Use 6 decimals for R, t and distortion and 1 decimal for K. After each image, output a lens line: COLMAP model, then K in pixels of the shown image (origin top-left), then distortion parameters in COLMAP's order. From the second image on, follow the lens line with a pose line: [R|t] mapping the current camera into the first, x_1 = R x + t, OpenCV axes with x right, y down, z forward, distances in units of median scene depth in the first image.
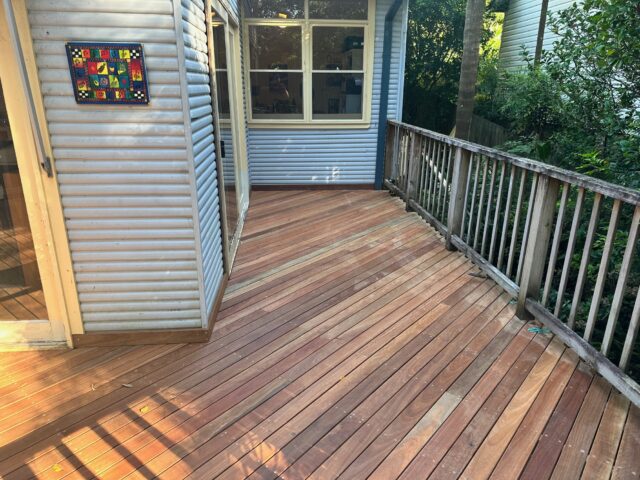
lens RADIAL K [[447.9, 0, 321.7], [0, 447.9, 240.3], [0, 0, 1]] dist [0.071440, -0.087552]
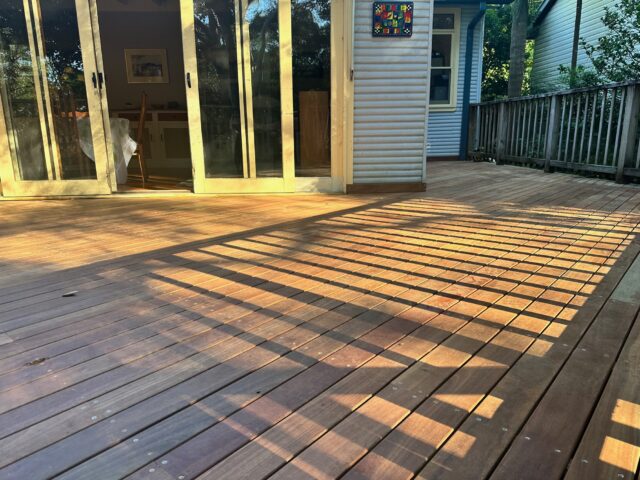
lens RADIAL K [[447.9, 0, 321.7], [0, 447.9, 237.9], [0, 0, 1]] dist [0.071440, -0.087552]
pose [[0.999548, -0.019112, -0.023194, -0.478880], [0.016615, 0.994497, -0.103436, 0.447952], [0.025043, 0.103004, 0.994366, -0.468023]]
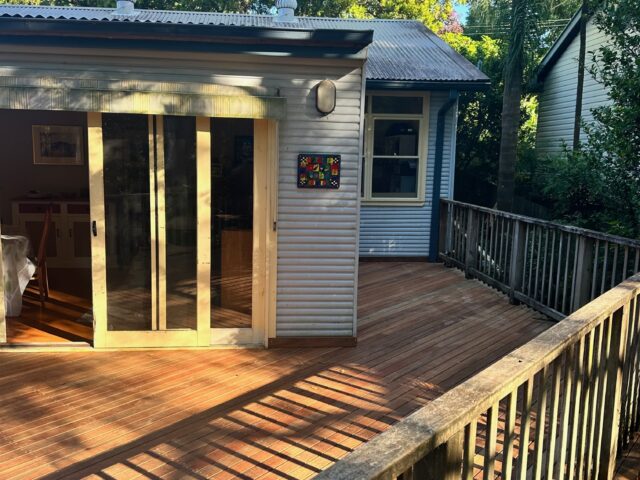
lens RADIAL K [[596.4, 0, 312.0], [0, 596.4, 239.4], [0, 0, 1]] dist [0.076165, 0.000000]
pose [[0.999920, 0.009337, 0.008490, -0.337520], [-0.007536, 0.981410, -0.191775, 0.208864], [-0.010123, 0.191696, 0.981402, -0.761262]]
